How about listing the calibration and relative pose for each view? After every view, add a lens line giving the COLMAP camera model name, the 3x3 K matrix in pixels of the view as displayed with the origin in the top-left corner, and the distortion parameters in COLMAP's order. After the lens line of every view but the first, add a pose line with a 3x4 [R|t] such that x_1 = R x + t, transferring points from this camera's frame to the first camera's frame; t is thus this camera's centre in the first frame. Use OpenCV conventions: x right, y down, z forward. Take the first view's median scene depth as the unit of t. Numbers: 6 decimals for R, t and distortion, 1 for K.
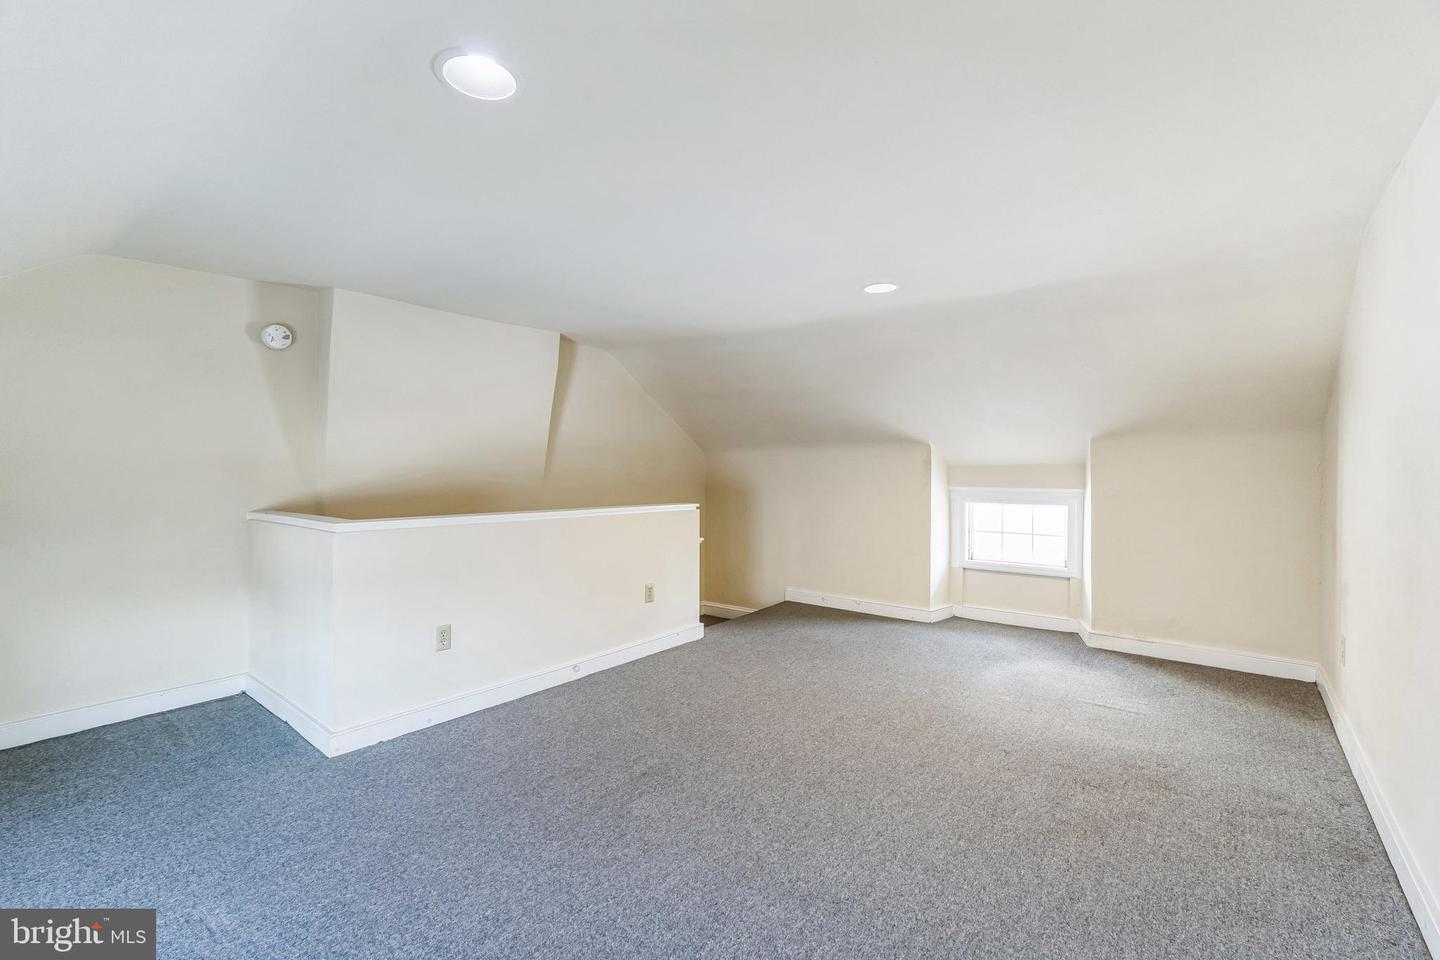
lens RADIAL K [[632.8, 0, 718.4], [0, 632.8, 476.2], [0, 0, 1]] dist [-0.005003, 0.001270]
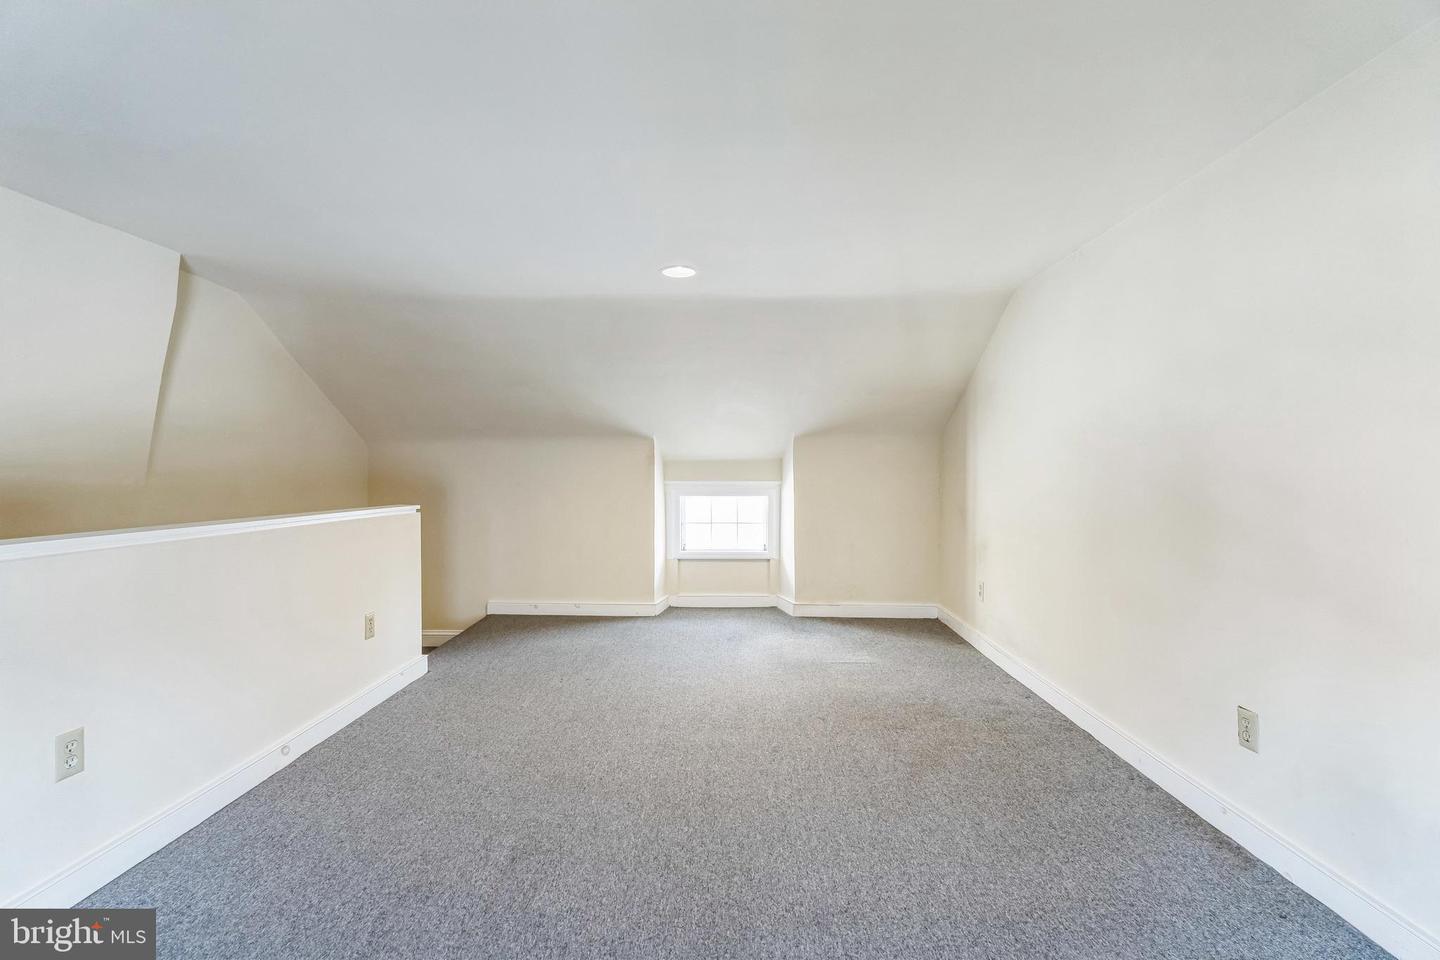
lens RADIAL K [[632.8, 0, 723.0], [0, 632.8, 480.5], [0, 0, 1]] dist [-0.005003, 0.001270]
pose [[0.798671, -0.009929, 0.601686, -0.206012], [0.005839, 0.999945, 0.008751, 0.007974], [-0.601740, -0.003476, 0.798685, 0.140122]]
